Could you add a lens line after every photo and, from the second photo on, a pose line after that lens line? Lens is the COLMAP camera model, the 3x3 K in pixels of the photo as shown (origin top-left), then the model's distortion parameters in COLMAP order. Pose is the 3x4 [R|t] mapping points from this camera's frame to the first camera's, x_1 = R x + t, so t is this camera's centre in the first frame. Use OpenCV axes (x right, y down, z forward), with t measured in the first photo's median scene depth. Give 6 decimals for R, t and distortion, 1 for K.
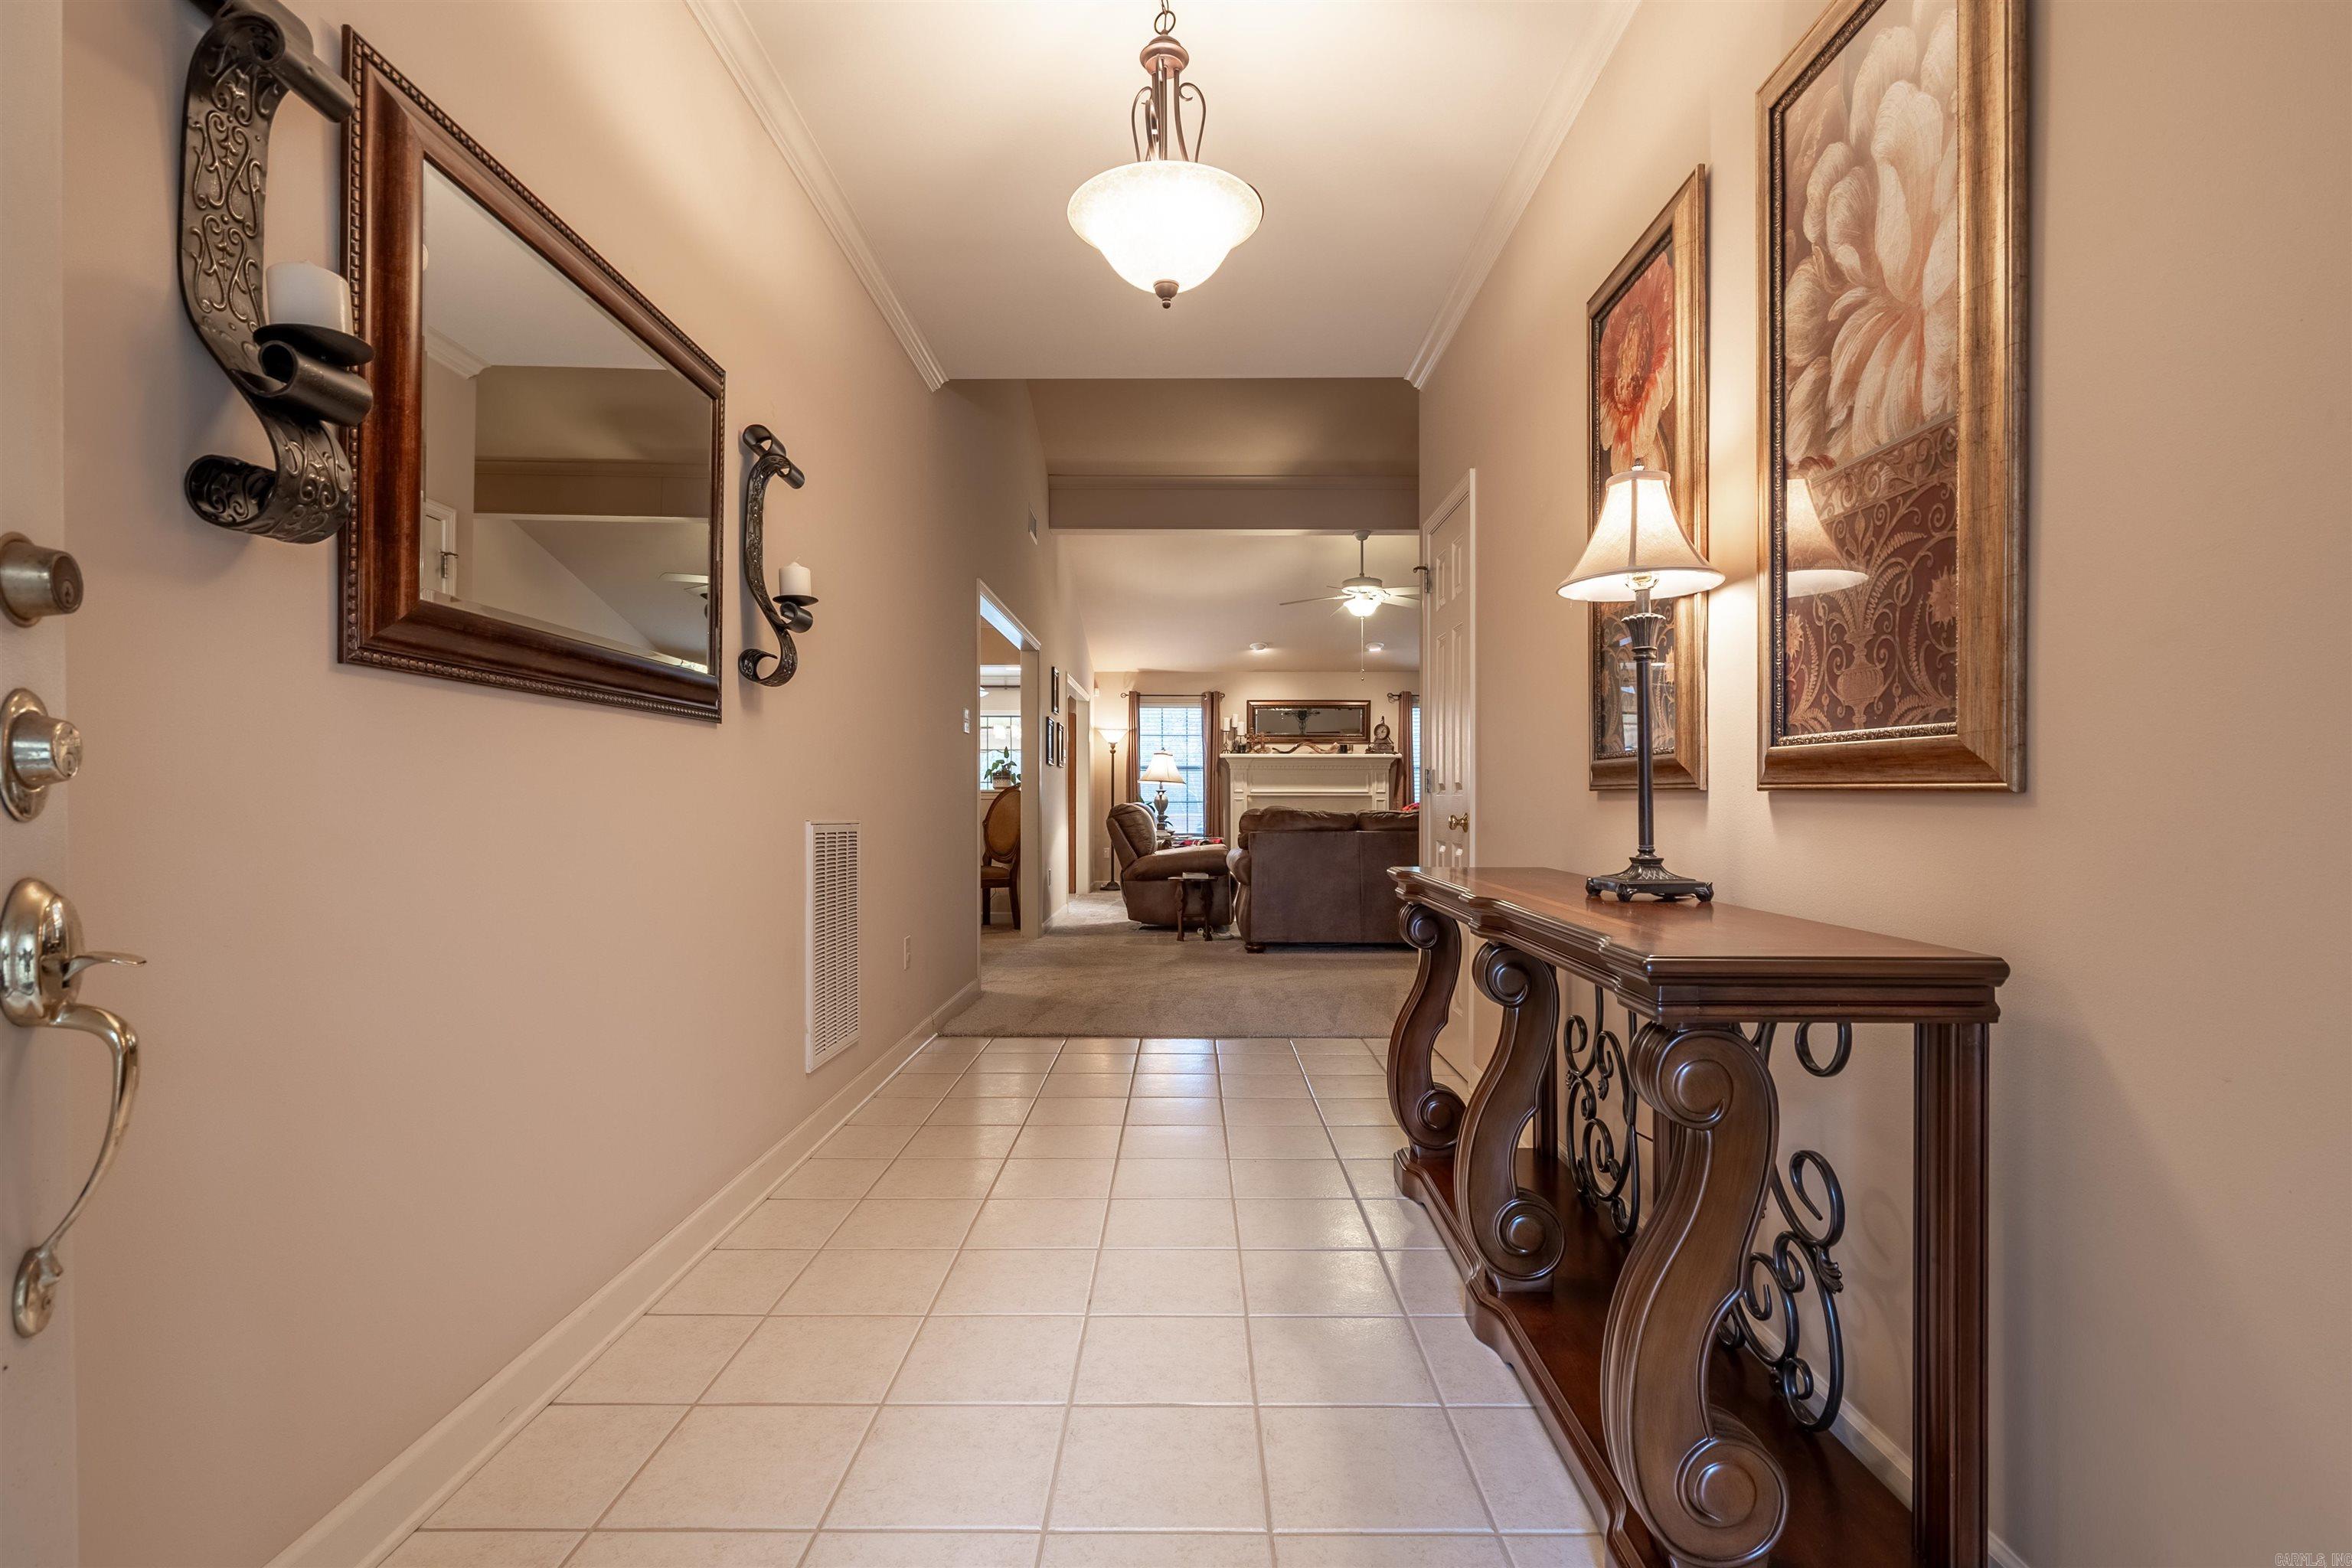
lens RADIAL K [[980.6, 0, 1174.4], [0, 980.6, 745.4], [0, 0, 1]] dist [-0.002559, -0.000328]
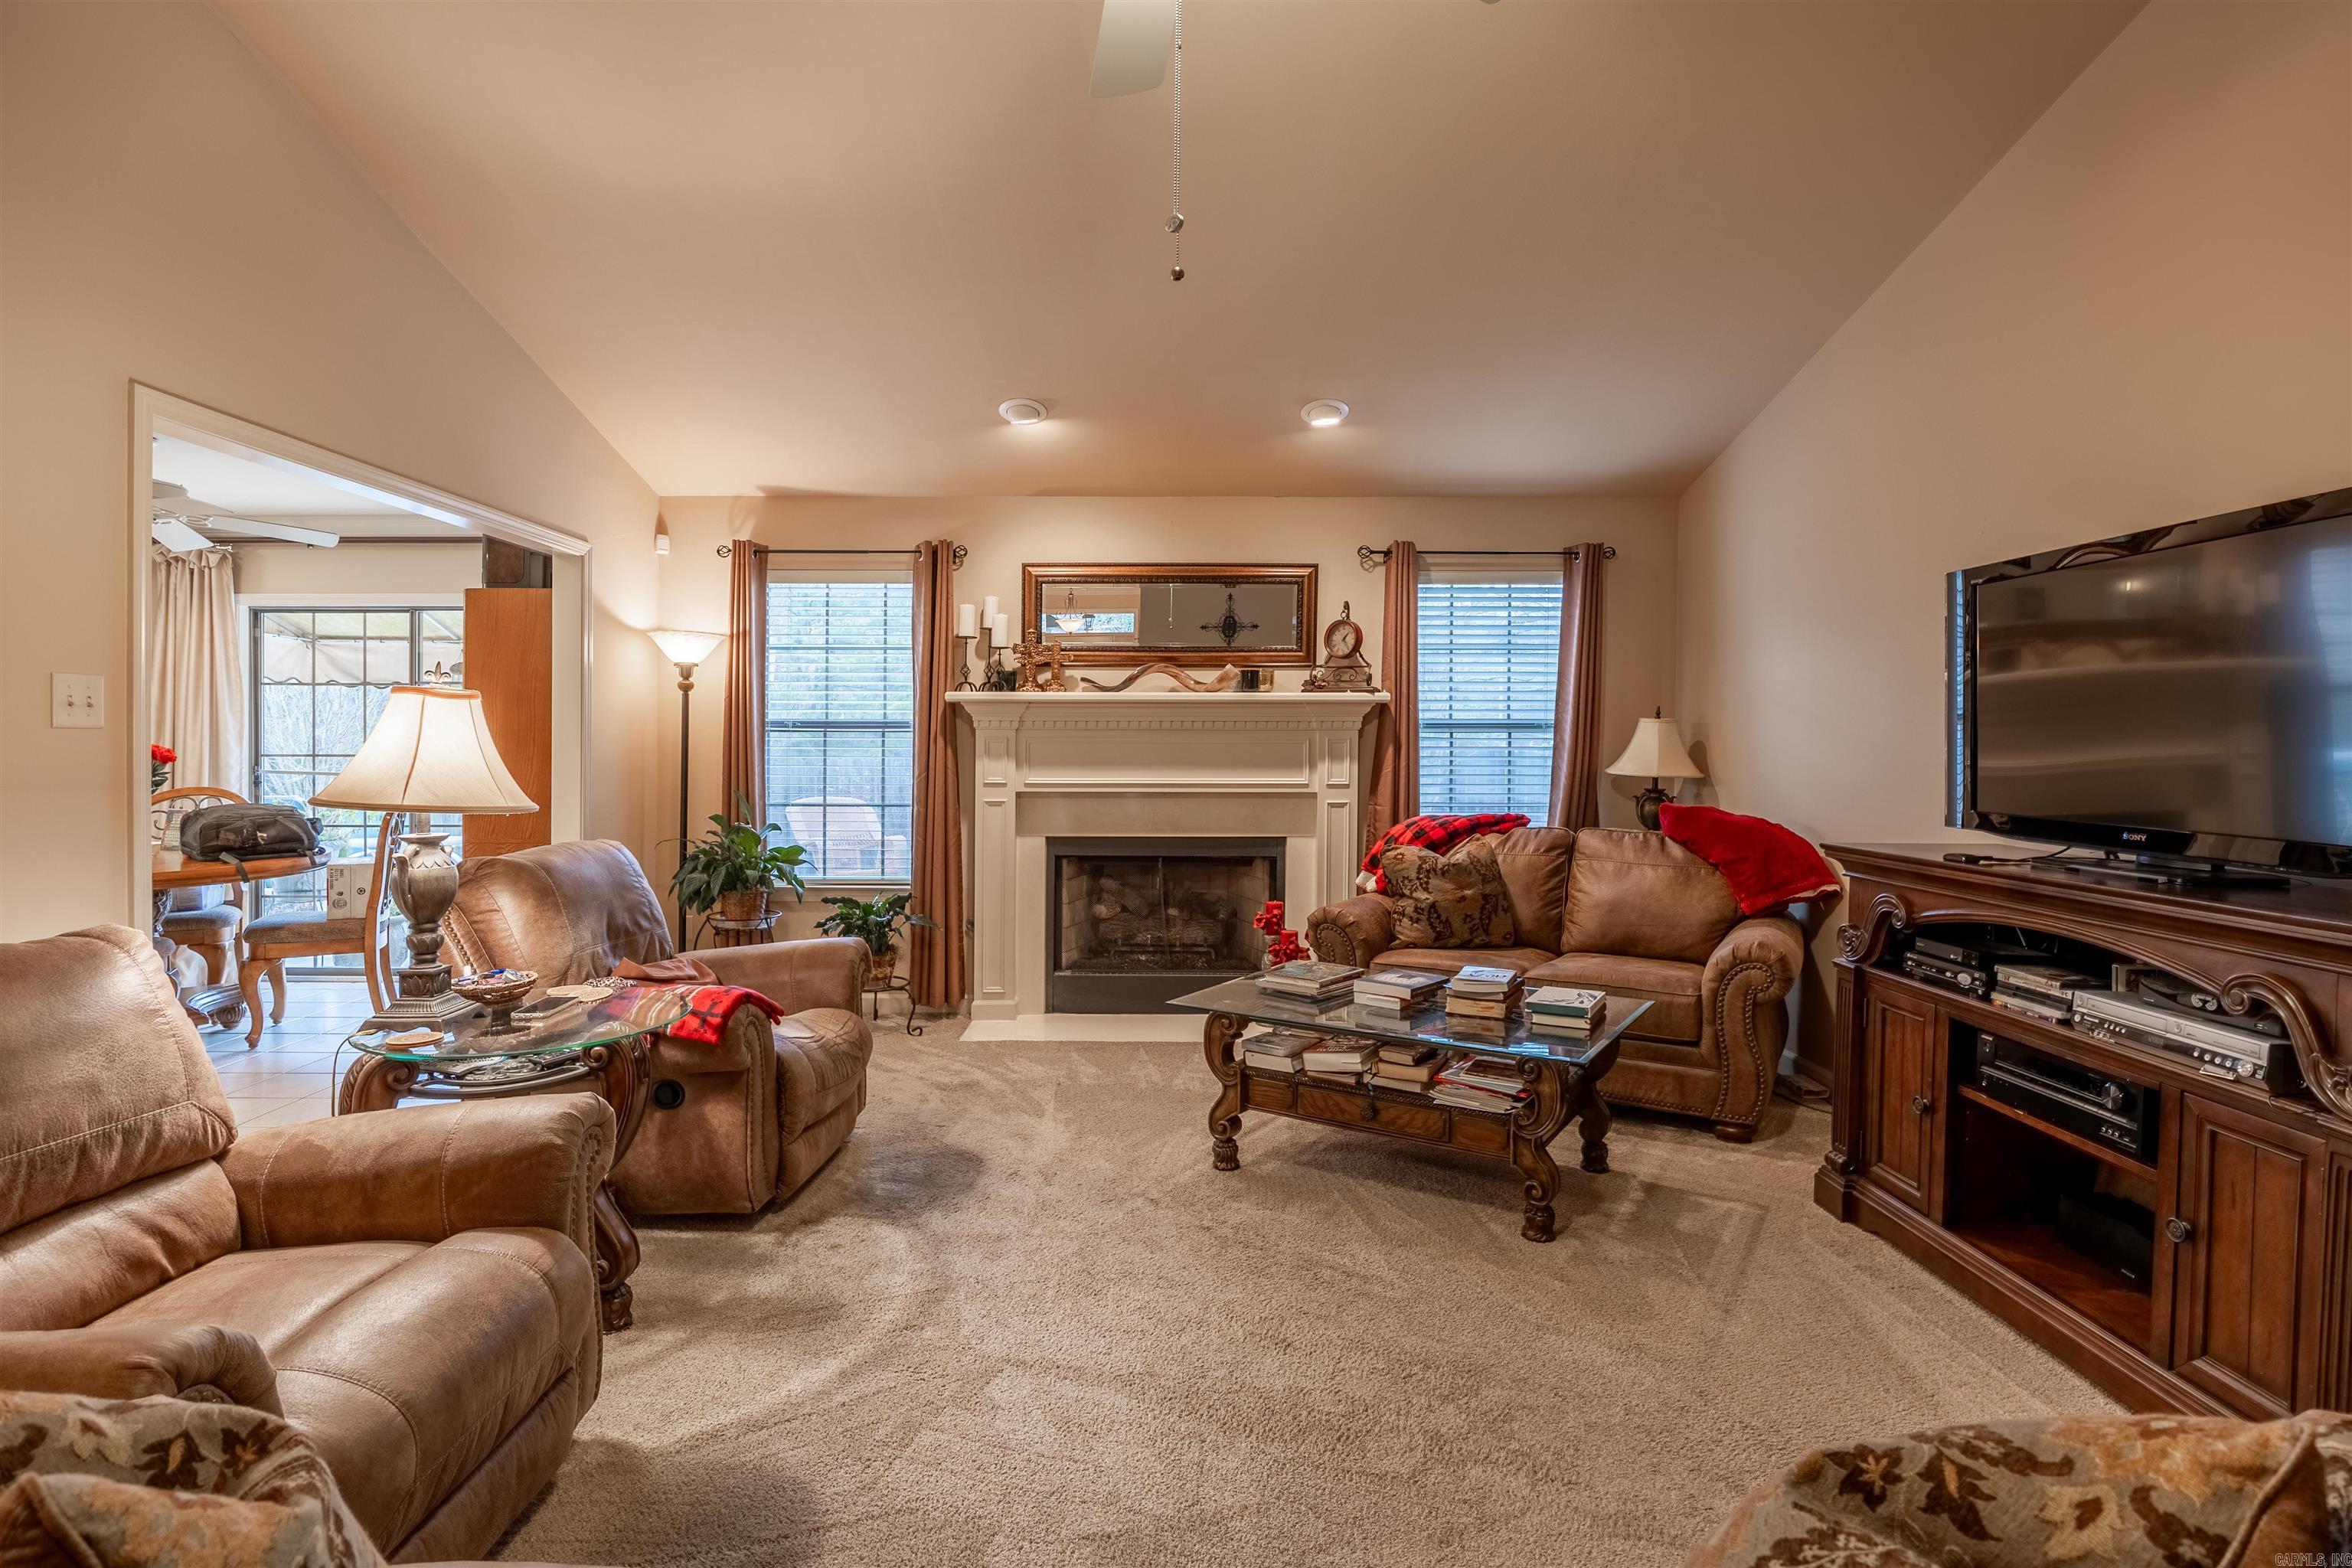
lens RADIAL K [[1153.3, 0, 1169.1], [0, 1153.3, 749.1], [0, 0, 1]] dist [-0.018123, -0.000780]
pose [[0.999958, -0.000654, 0.009111, 0.133388], [0.000097, 0.998132, 0.061095, 0.002884], [-0.009134, -0.061091, 0.998090, 0.510909]]
